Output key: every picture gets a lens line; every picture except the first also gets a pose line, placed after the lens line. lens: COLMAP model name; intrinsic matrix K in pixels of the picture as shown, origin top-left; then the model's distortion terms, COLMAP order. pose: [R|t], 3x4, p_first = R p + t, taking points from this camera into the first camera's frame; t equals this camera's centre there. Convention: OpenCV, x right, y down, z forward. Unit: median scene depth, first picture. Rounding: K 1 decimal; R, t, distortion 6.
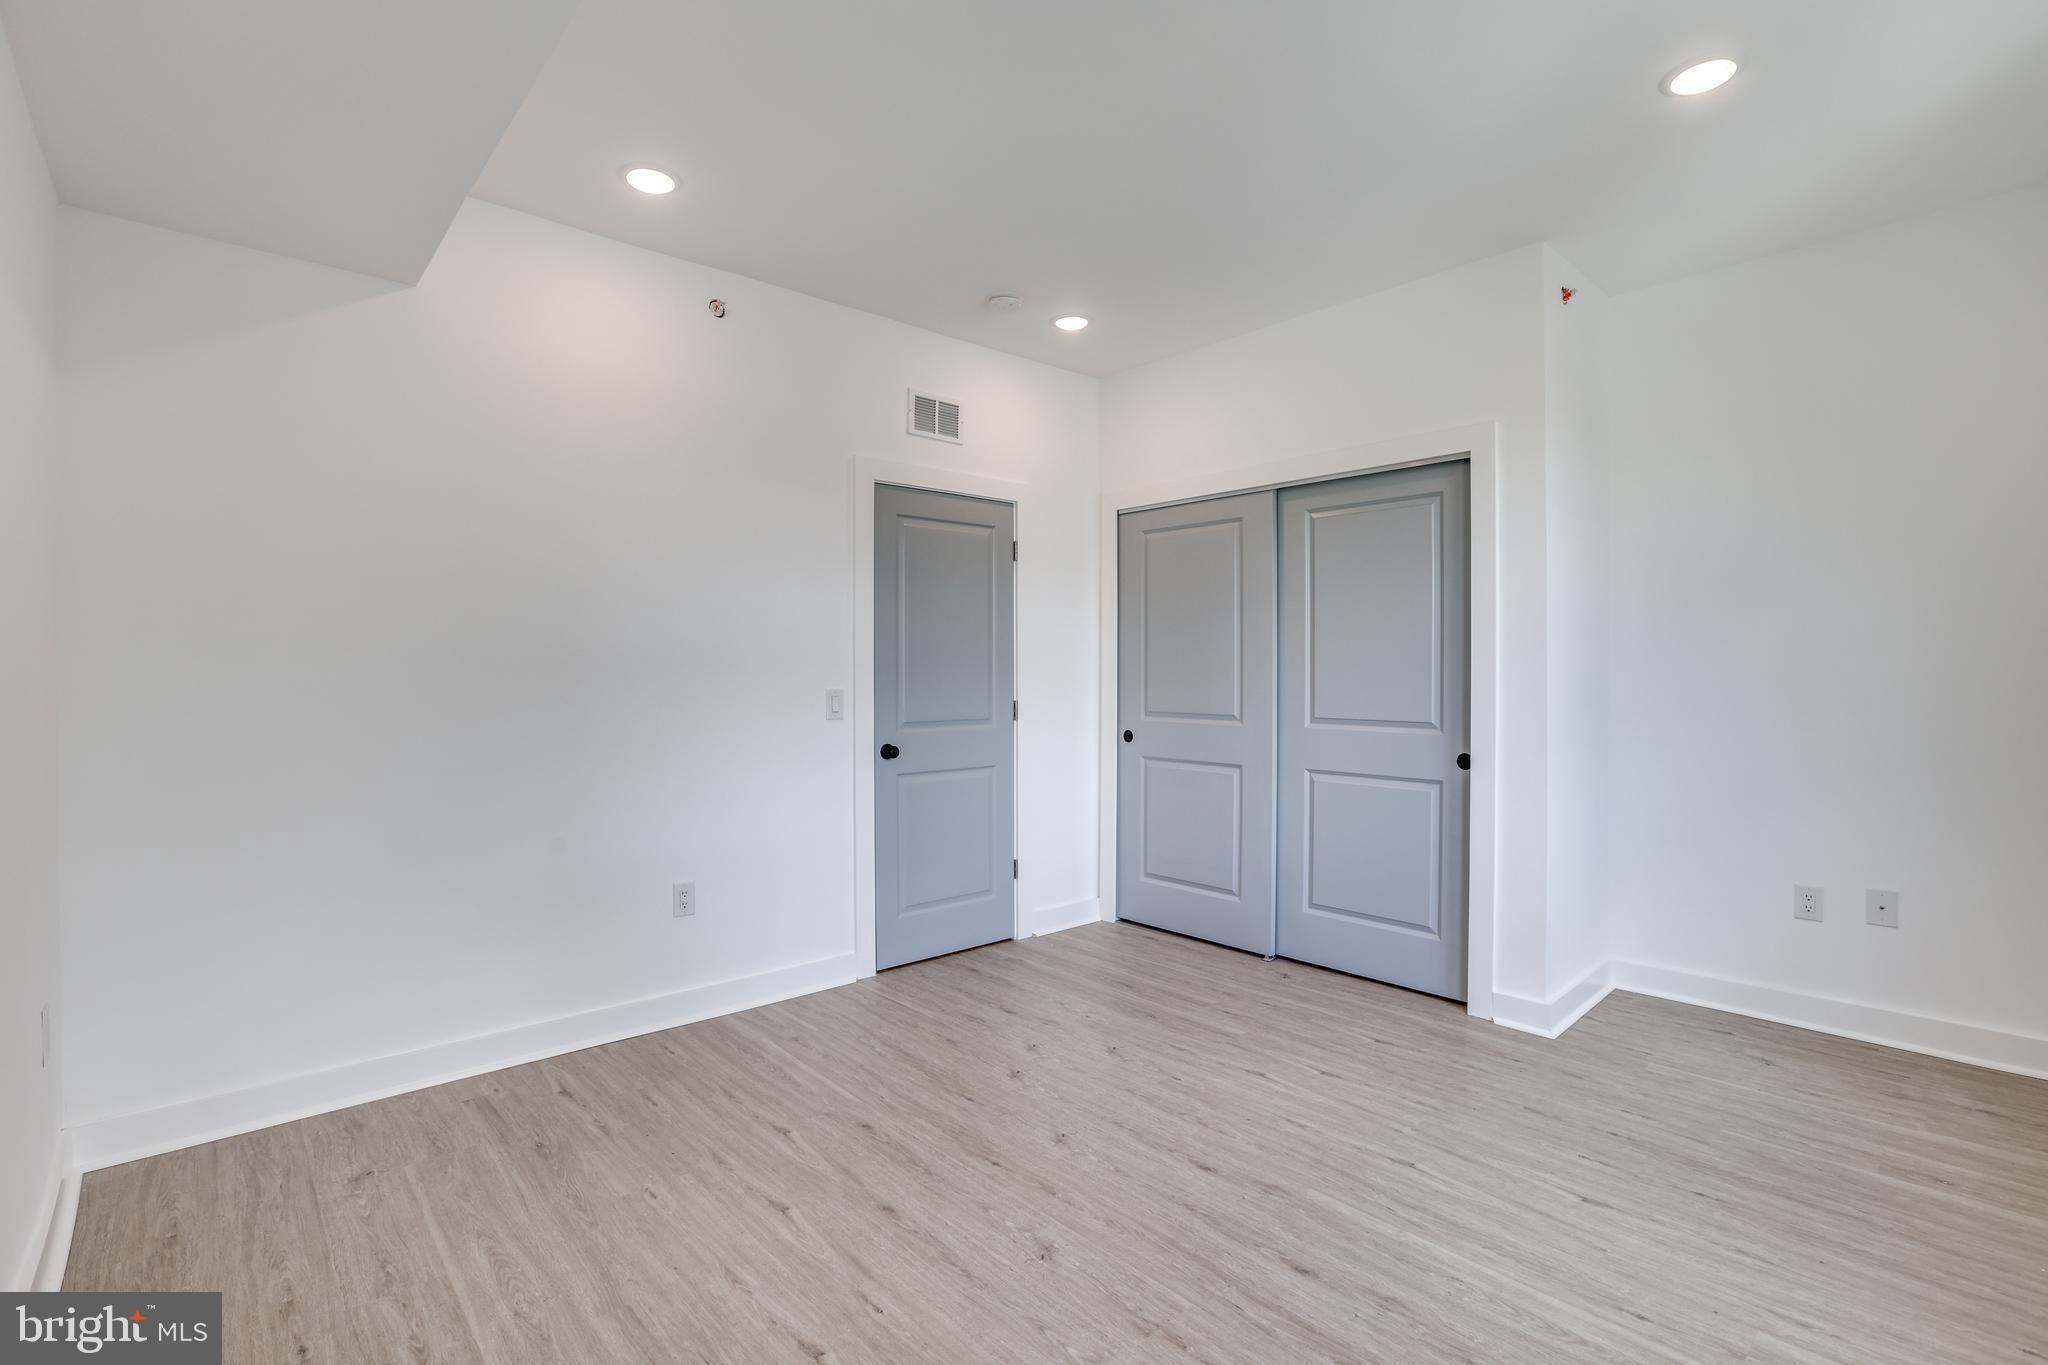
lens RADIAL K [[937.9, 0, 991.6], [0, 937.9, 663.8], [0, 0, 1]] dist [-0.020432, 0.002336]
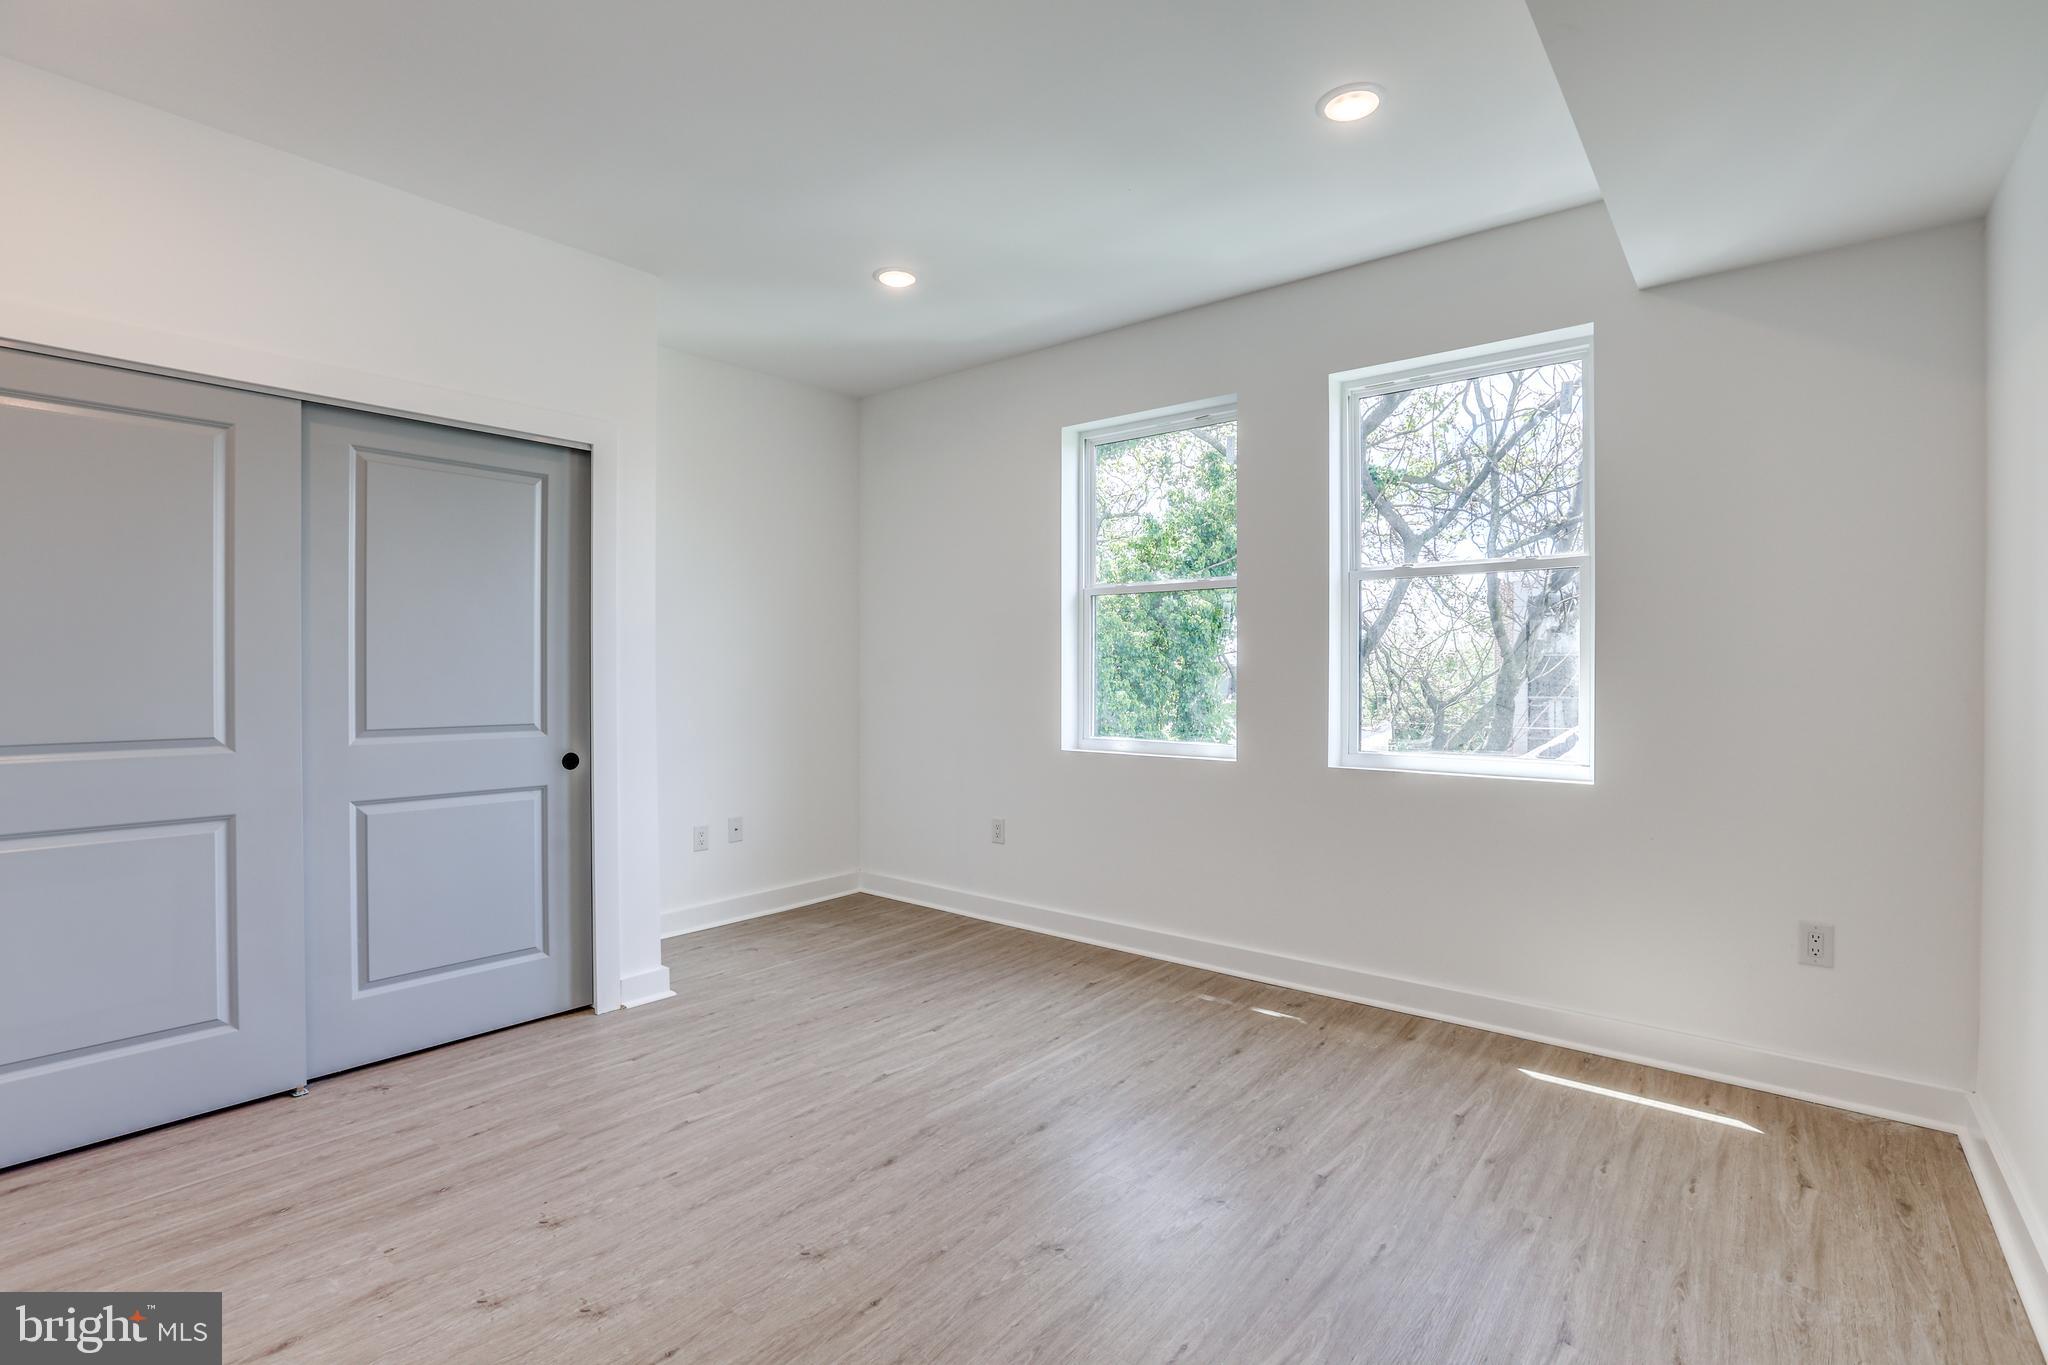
lens RADIAL K [[937.9, 0, 1046.9], [0, 937.9, 672.8], [0, 0, 1]] dist [-0.020432, 0.002336]
pose [[-0.168111, -0.000426, 0.985768, -0.555076], [-0.007226, 0.999974, -0.000801, 0.010478], [-0.985742, -0.007257, -0.168110, 0.708984]]
